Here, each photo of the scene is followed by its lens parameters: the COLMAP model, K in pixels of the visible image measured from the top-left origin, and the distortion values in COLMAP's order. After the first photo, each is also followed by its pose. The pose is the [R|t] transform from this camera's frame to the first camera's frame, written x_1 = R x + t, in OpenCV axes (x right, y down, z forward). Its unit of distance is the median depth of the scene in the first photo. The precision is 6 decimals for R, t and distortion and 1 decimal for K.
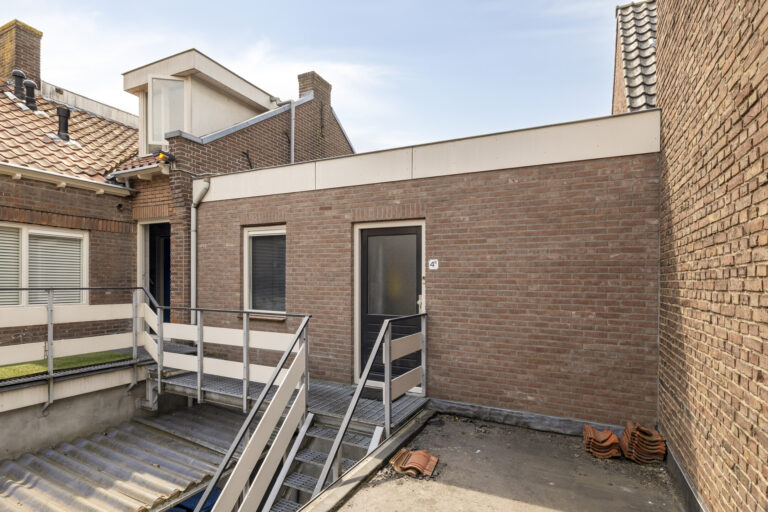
lens RADIAL K [[397.6, 0, 383.7], [0, 397.6, 265.3], [0, 0, 1]] dist [0.000371, 0.000446]
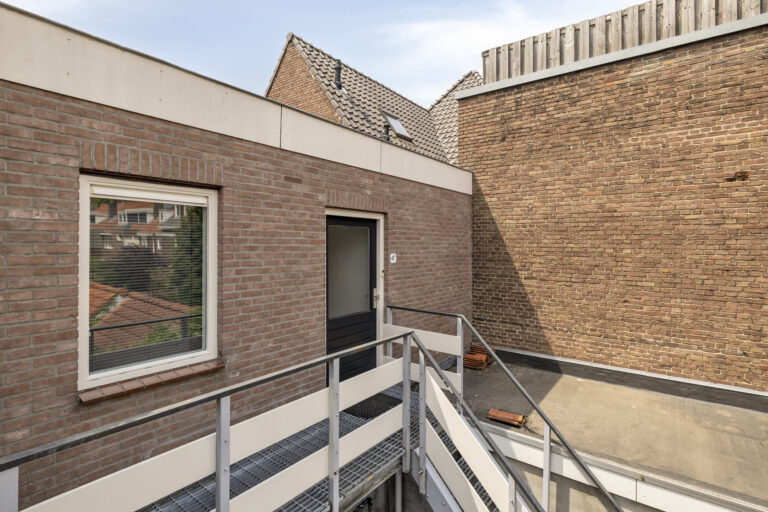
lens RADIAL K [[376.9, 0, 384.9], [0, 376.9, 246.6], [0, 0, 1]] dist [0.001062, 0.000193]
pose [[0.200266, 0.004986, 0.979729, -0.725367], [-0.003452, 0.999984, -0.004383, -0.023942], [-0.979735, -0.002504, 0.200280, 0.684475]]
